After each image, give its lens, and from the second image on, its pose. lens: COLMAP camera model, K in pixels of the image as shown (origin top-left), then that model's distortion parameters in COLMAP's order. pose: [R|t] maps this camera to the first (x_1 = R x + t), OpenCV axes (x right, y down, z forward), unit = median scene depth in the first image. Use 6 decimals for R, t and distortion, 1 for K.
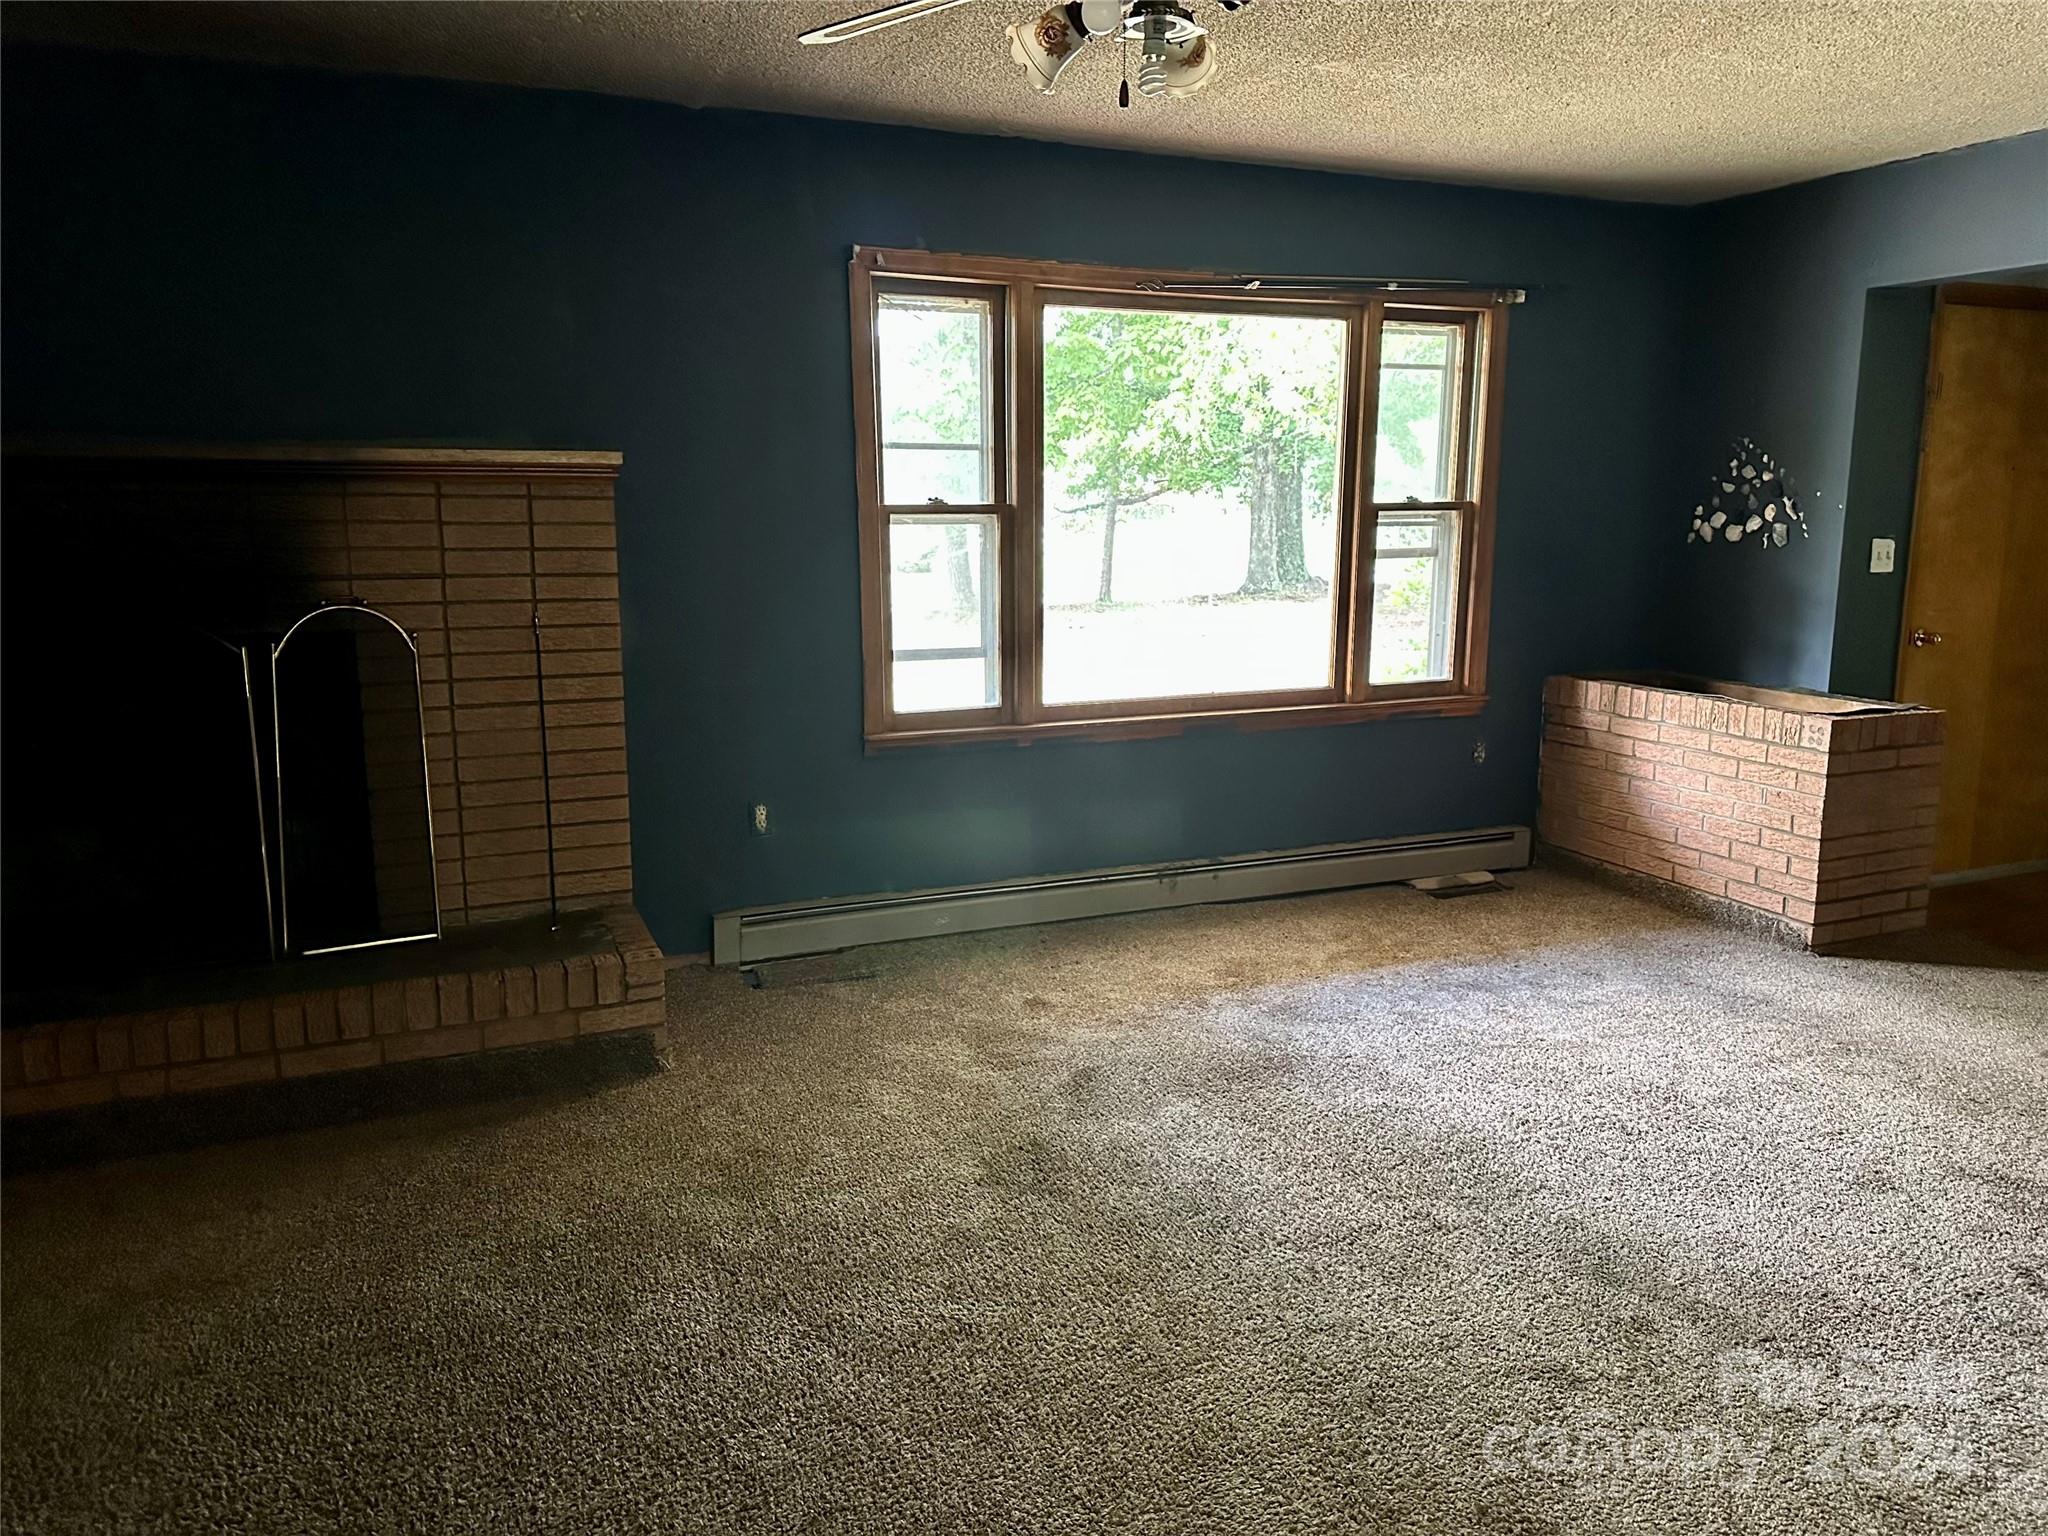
lens RADIAL K [[1433.5, 0, 1025.3], [0, 1433.5, 771.6], [0, 0, 1]] dist [0.051735, -0.088146]
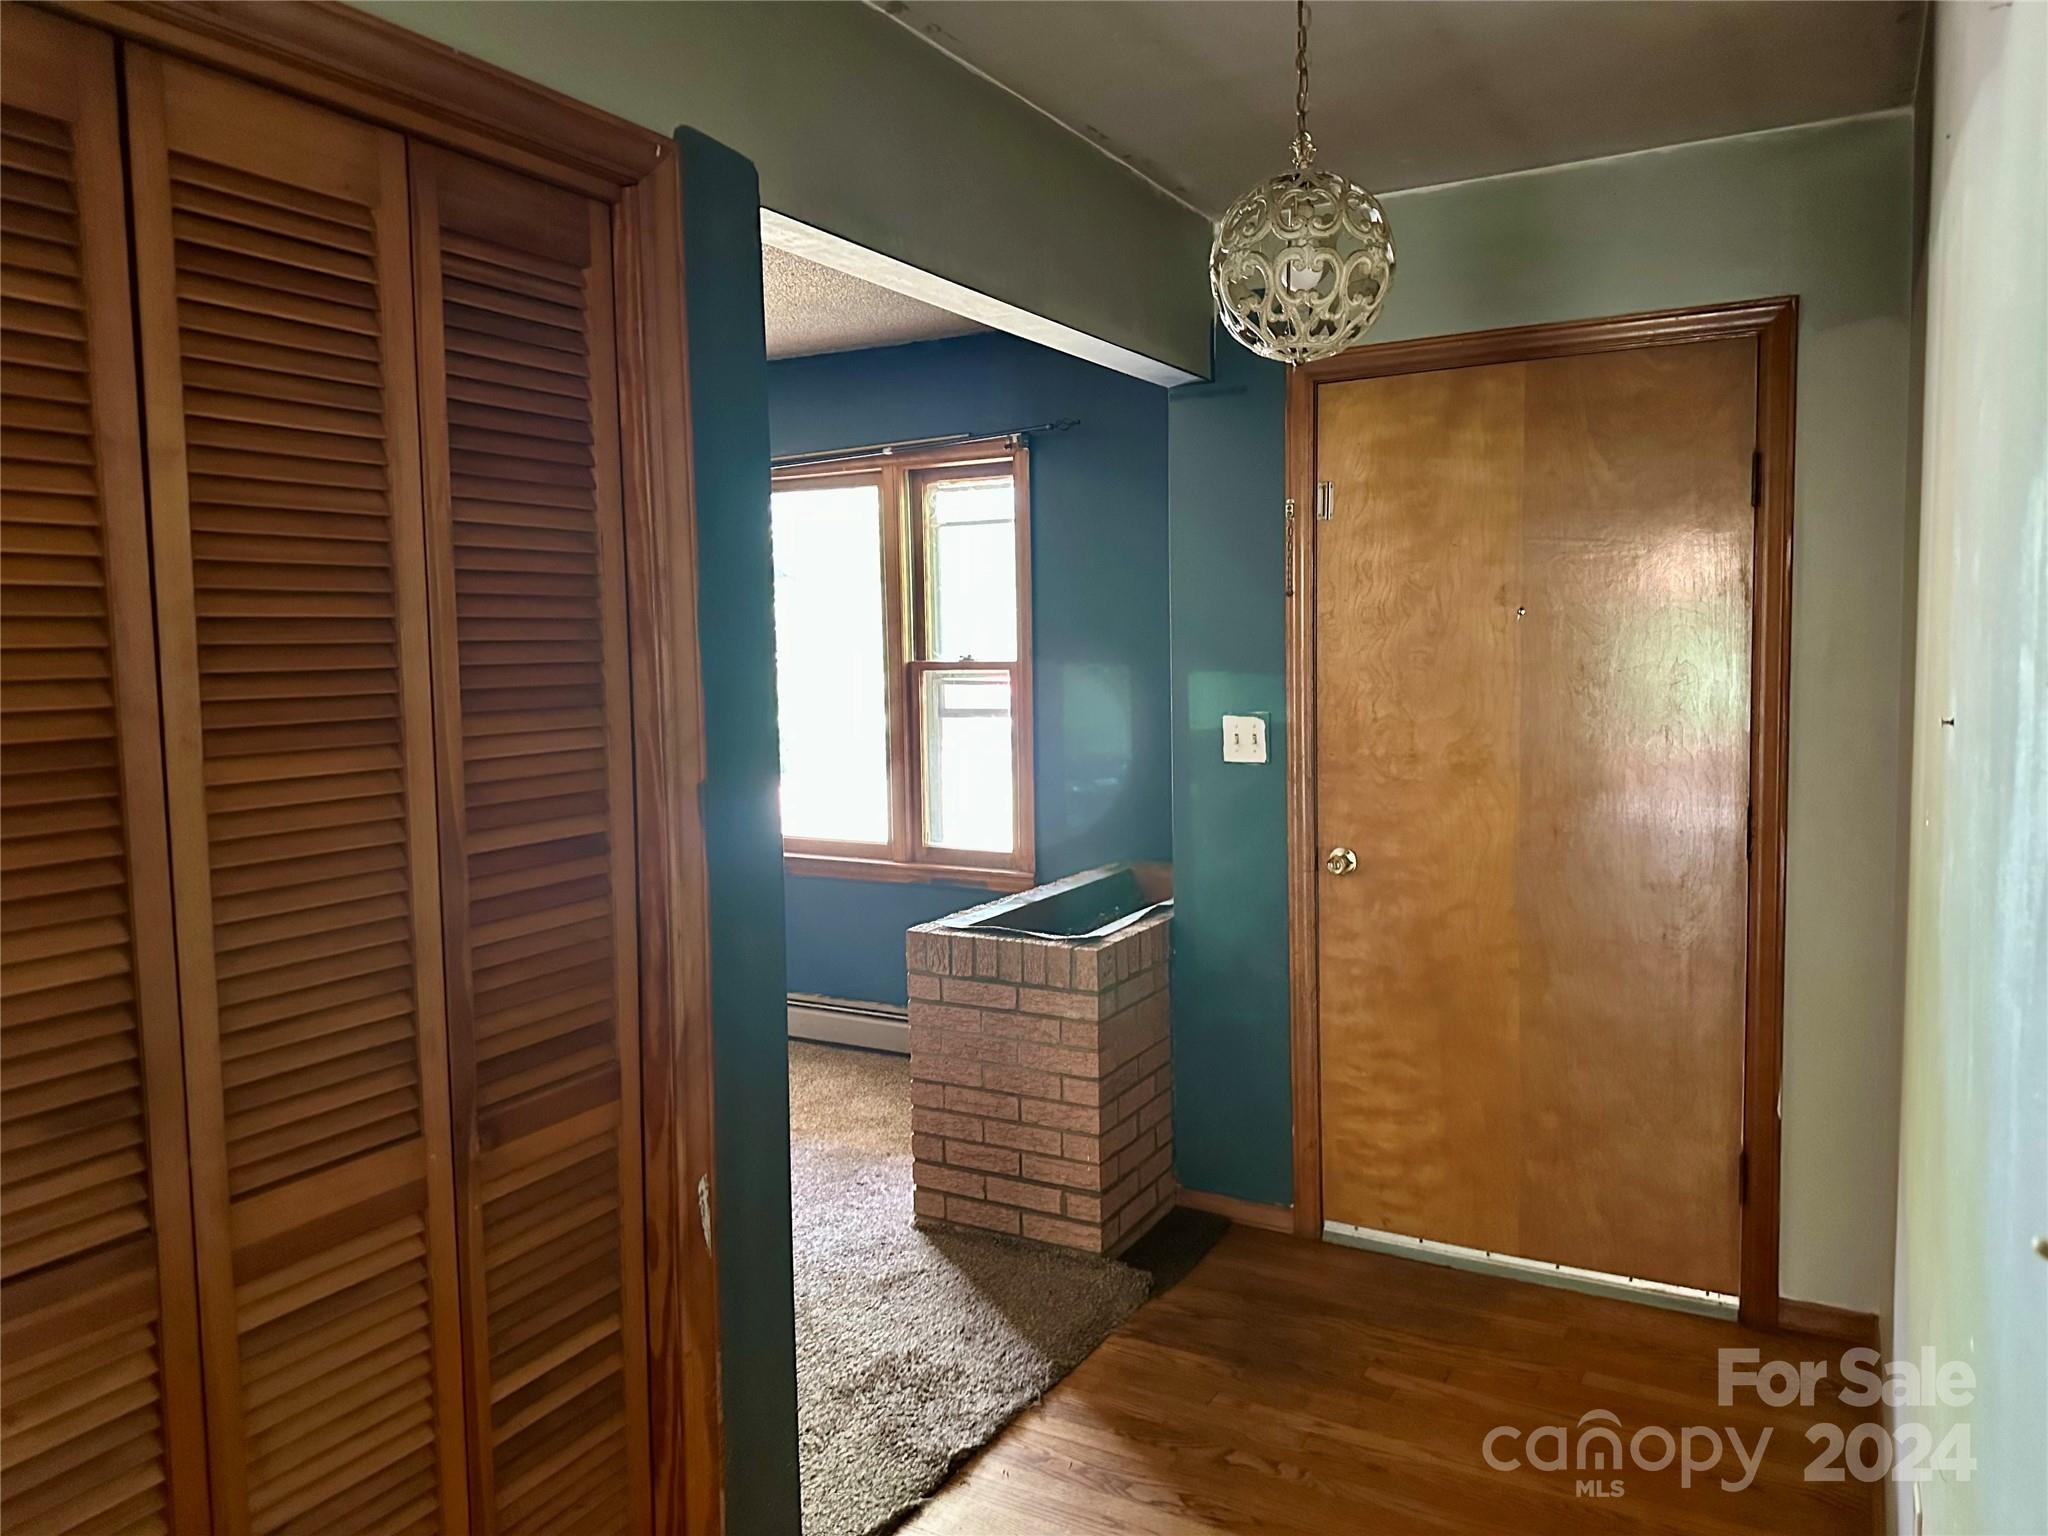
lens RADIAL K [[1433.5, 0, 1025.3], [0, 1433.5, 771.6], [0, 0, 1]] dist [0.051735, -0.088146]
pose [[0.605925, 0.062649, -0.793051, 1.050498], [-0.141846, 0.989428, -0.030214, -0.092387], [0.782774, 0.130798, 0.608405, 0.464457]]
